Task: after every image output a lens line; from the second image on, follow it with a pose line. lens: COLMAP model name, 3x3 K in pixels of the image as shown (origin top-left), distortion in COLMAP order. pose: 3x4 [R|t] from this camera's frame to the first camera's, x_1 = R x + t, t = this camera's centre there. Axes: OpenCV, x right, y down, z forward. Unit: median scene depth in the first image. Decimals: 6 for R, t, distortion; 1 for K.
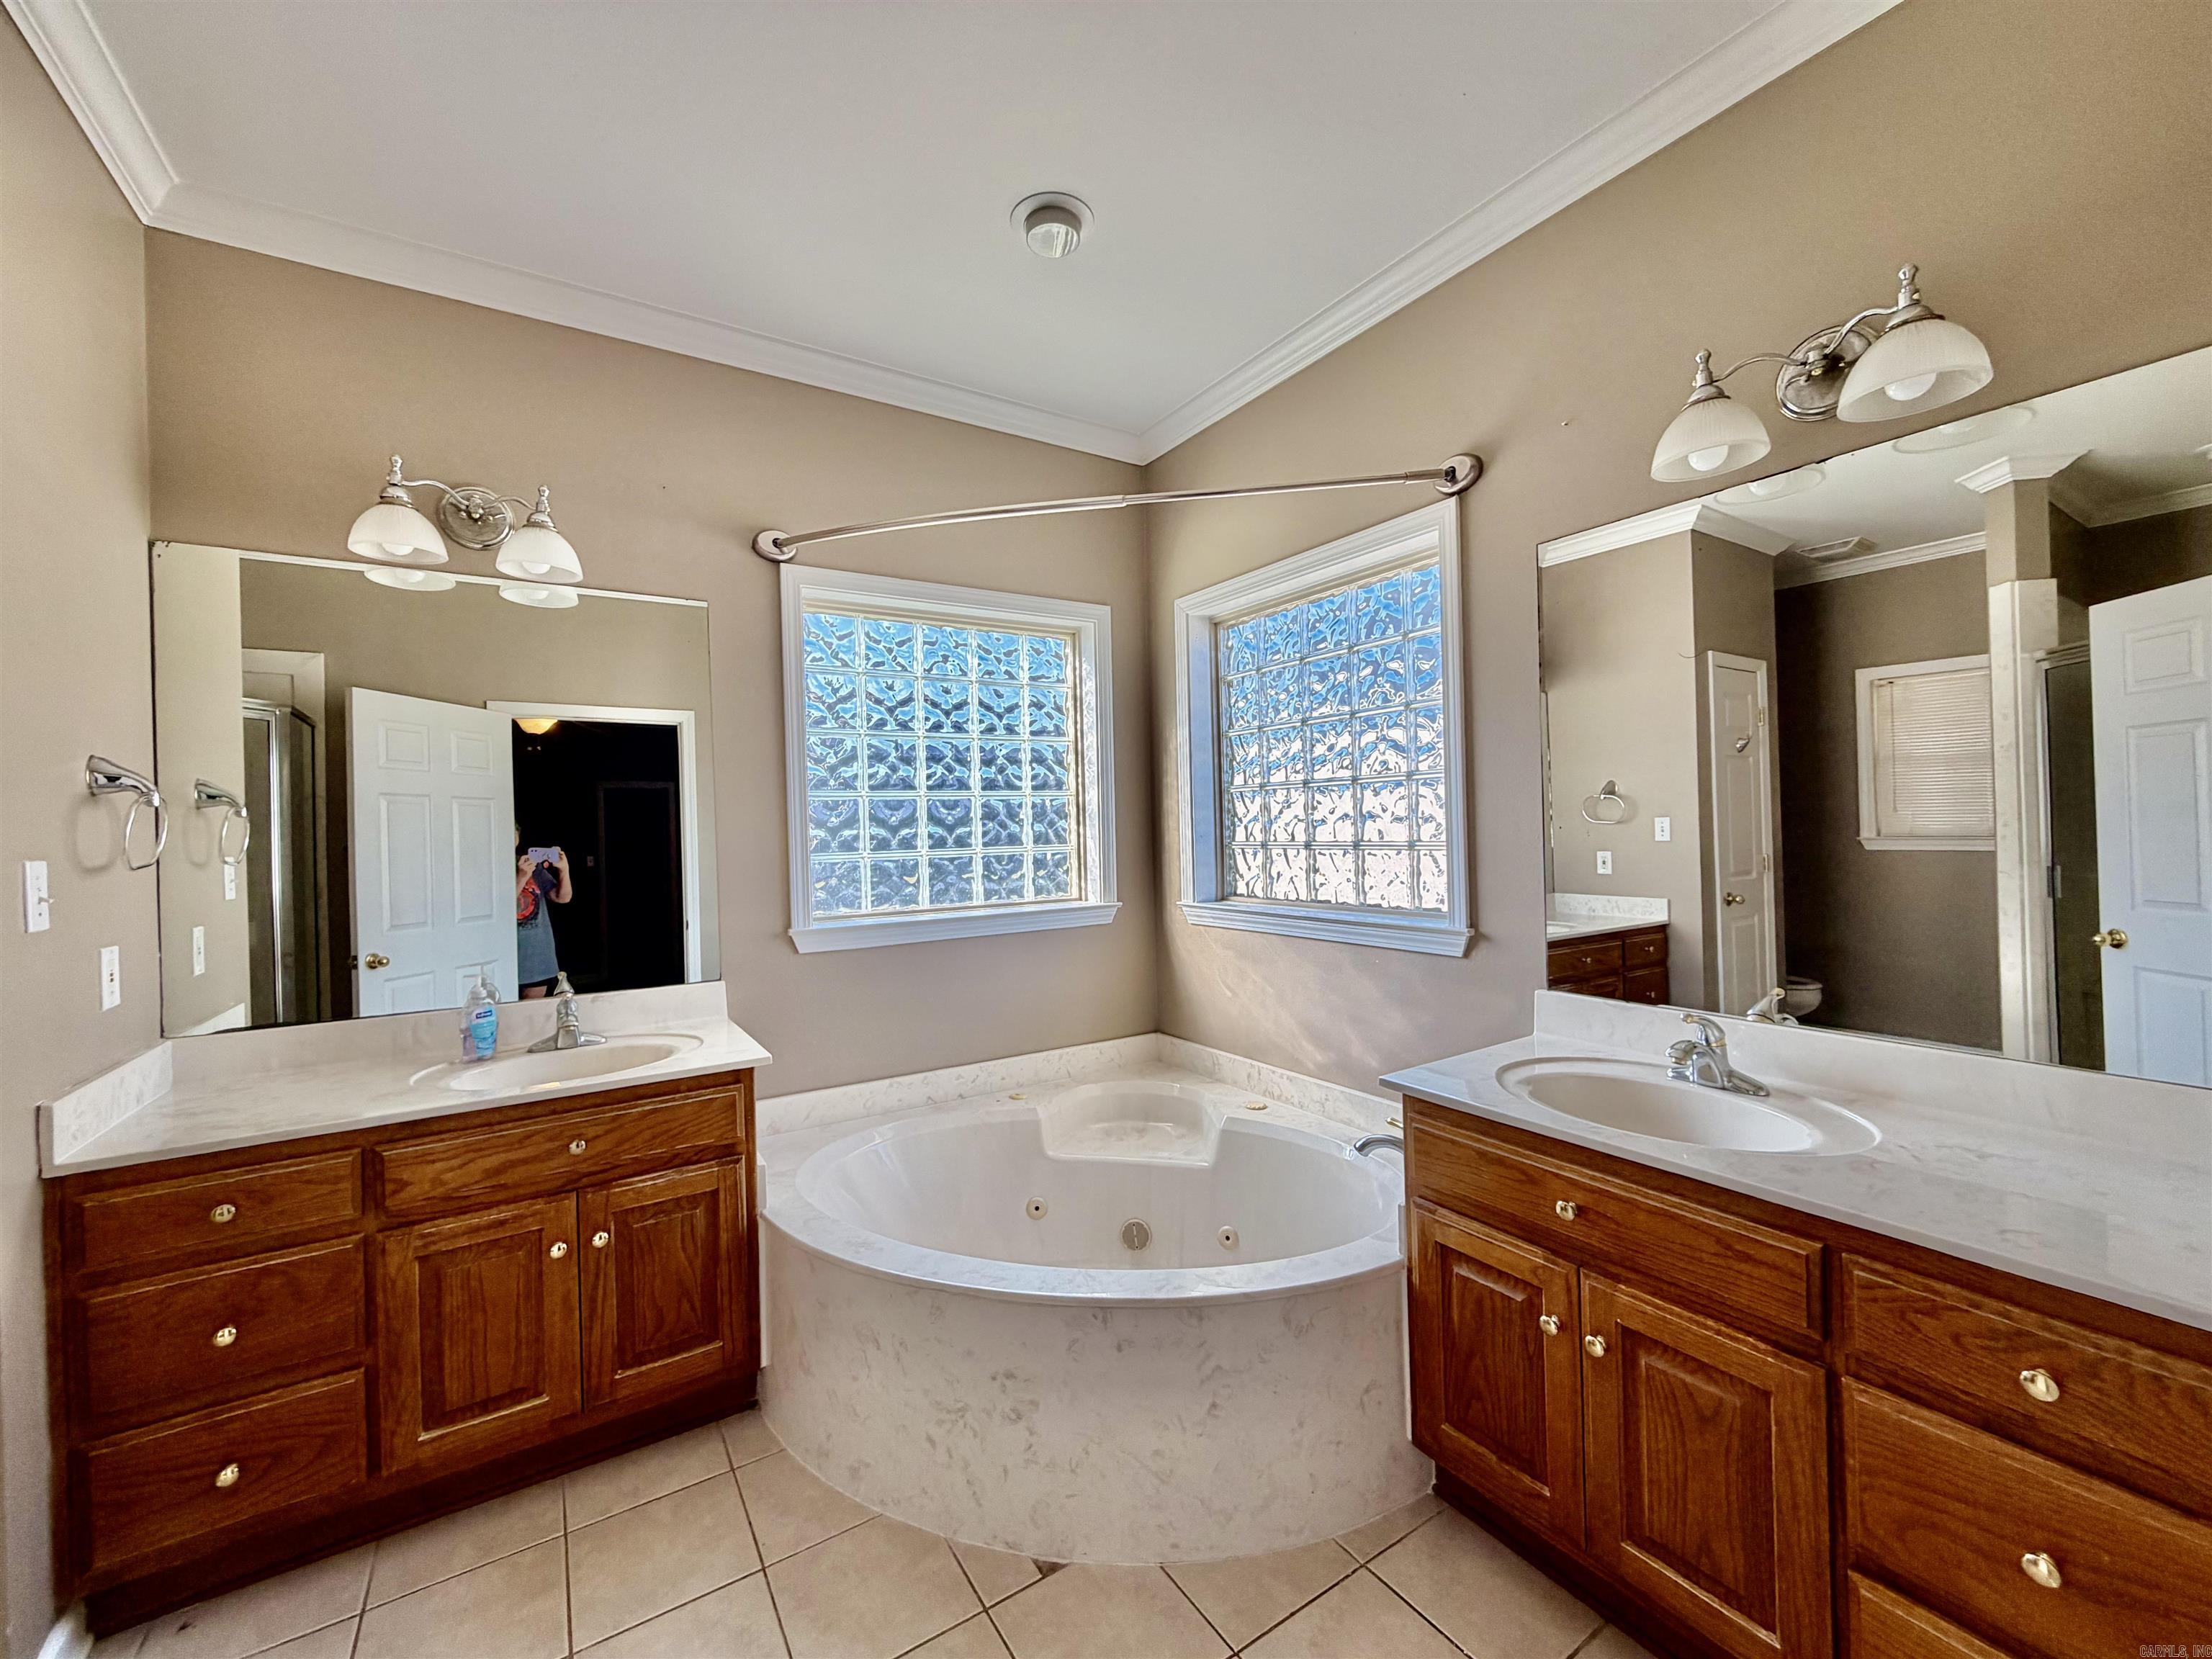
lens RADIAL K [[882.0, 0, 1102.3], [0, 882.0, 829.0], [0, 0, 1]] dist [0.001569, -0.000118]
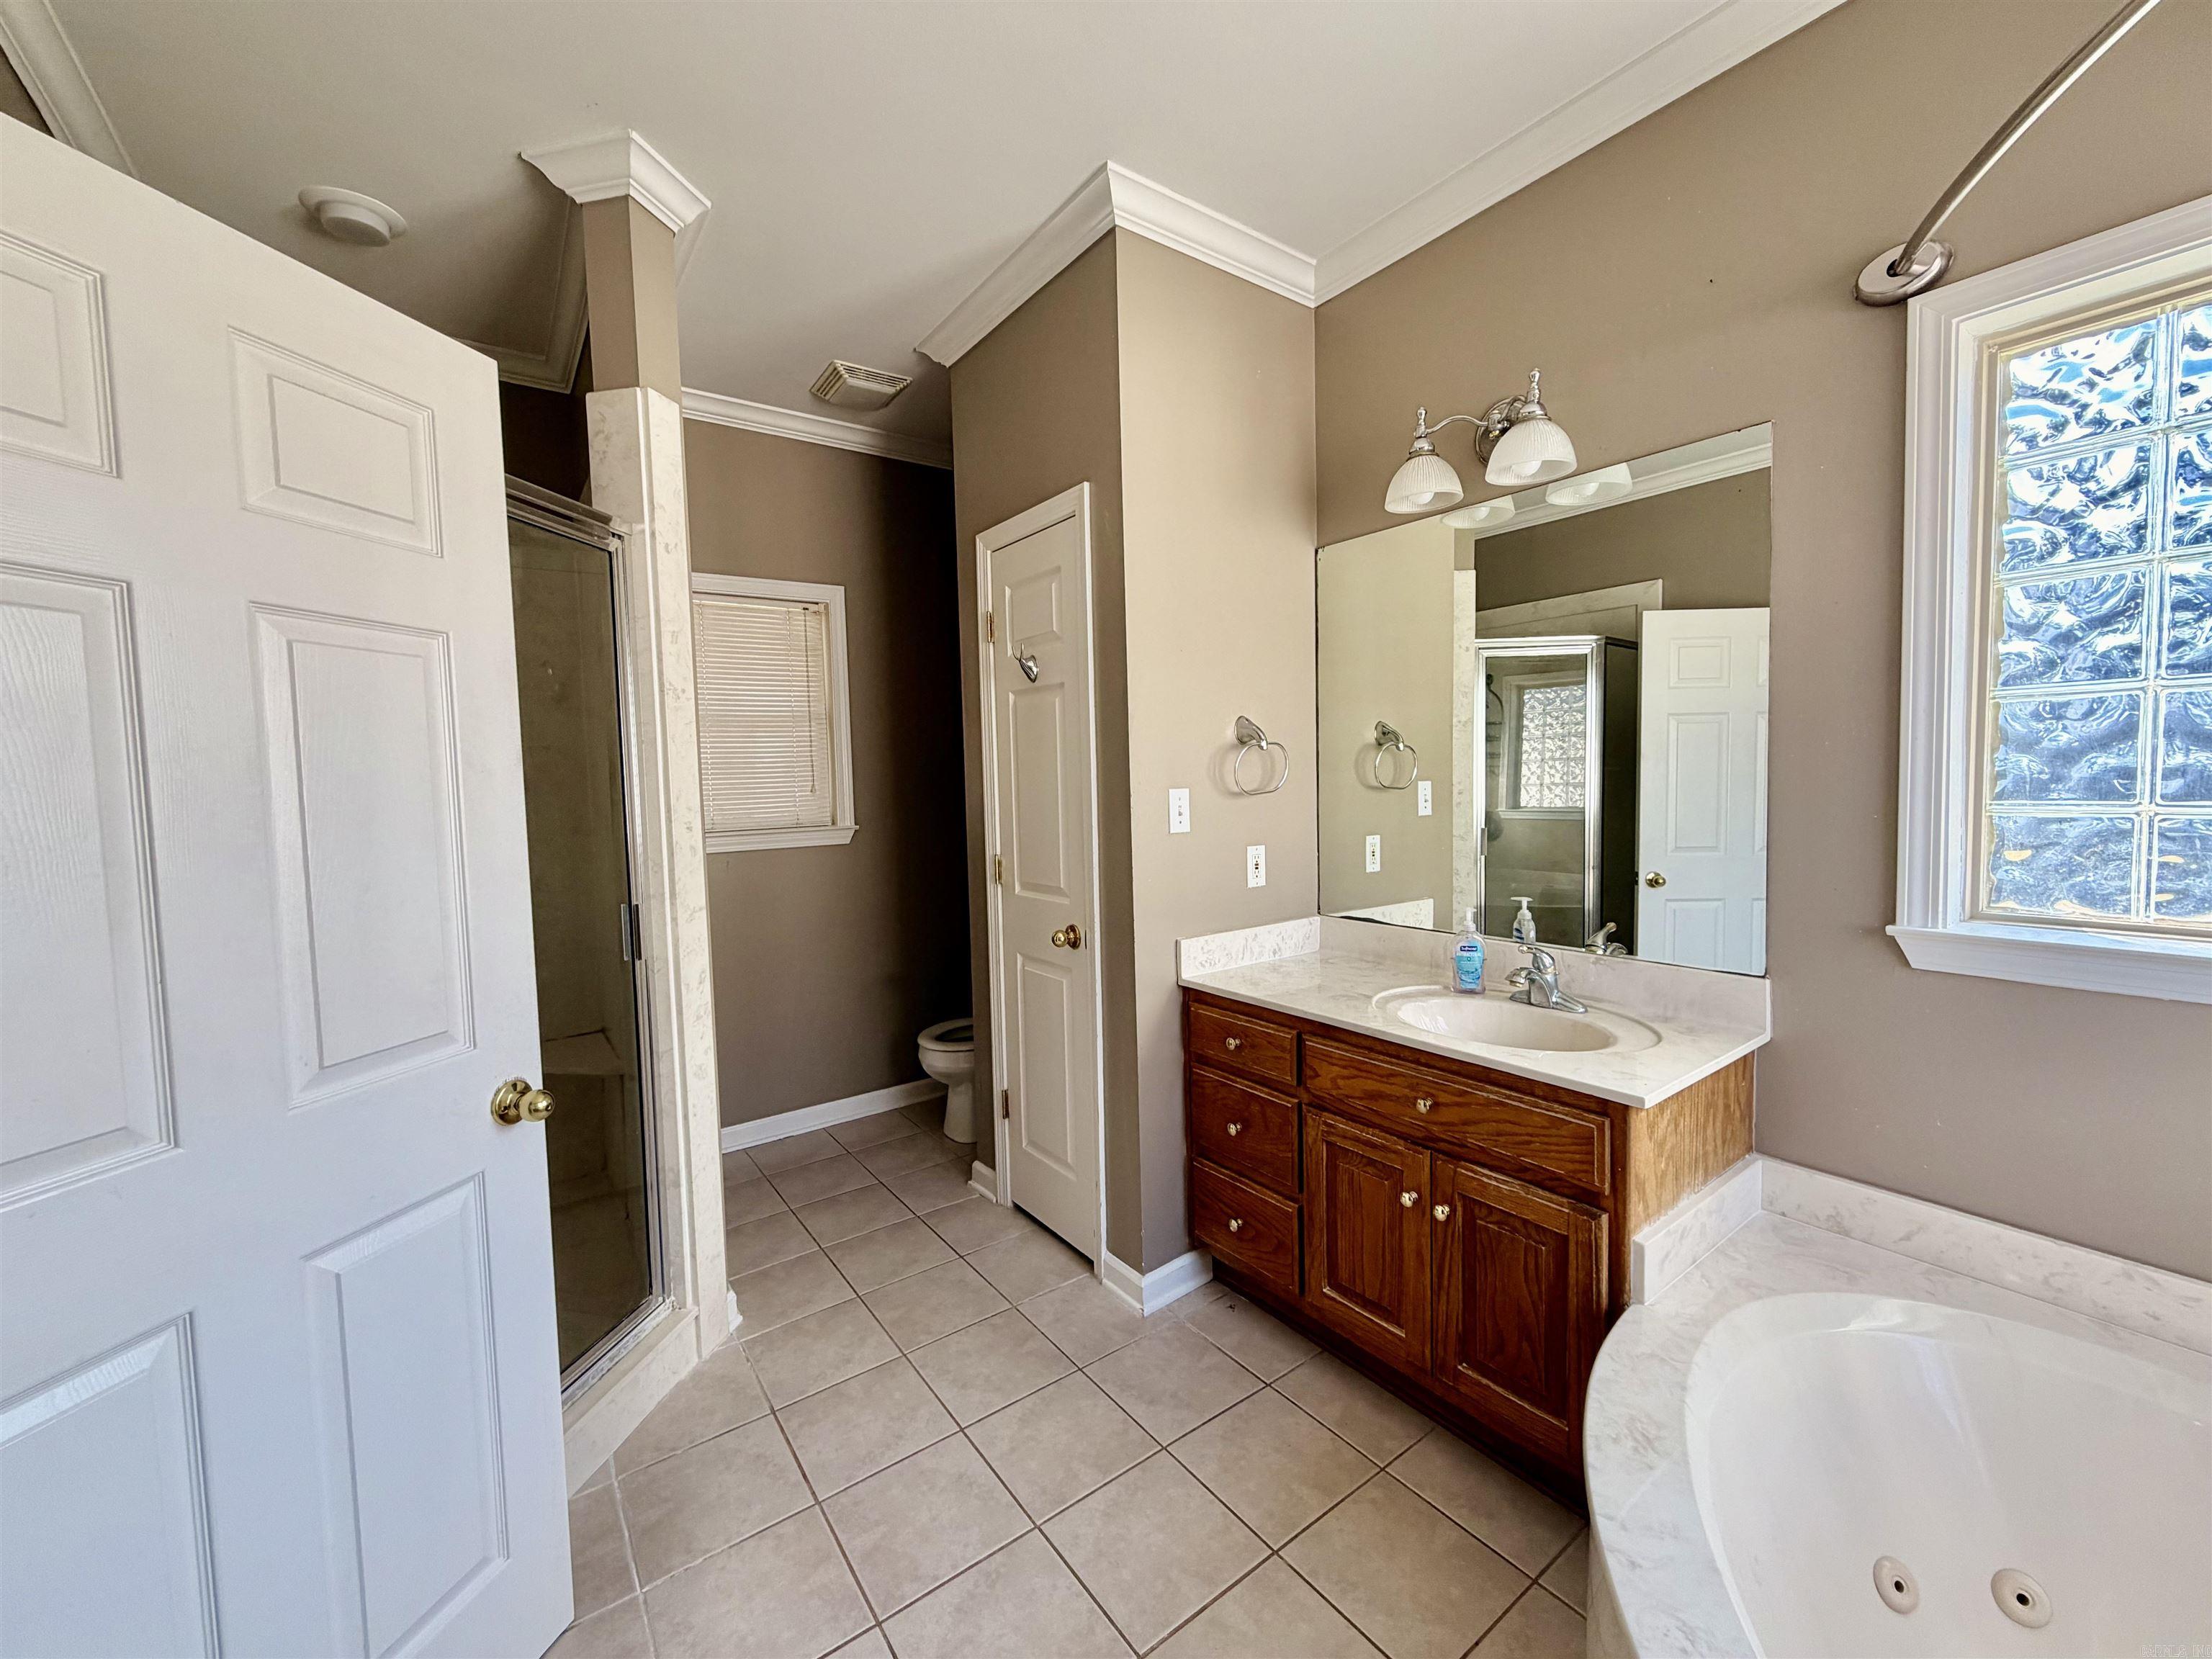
lens RADIAL K [[882.0, 0, 1102.3], [0, 882.0, 829.0], [0, 0, 1]] dist [0.001569, -0.000118]
pose [[0.060343, 0.083376, -0.994689, 0.268406], [0.024538, 0.996080, 0.084981, -0.021127], [0.997876, -0.029536, 0.058061, 0.543185]]
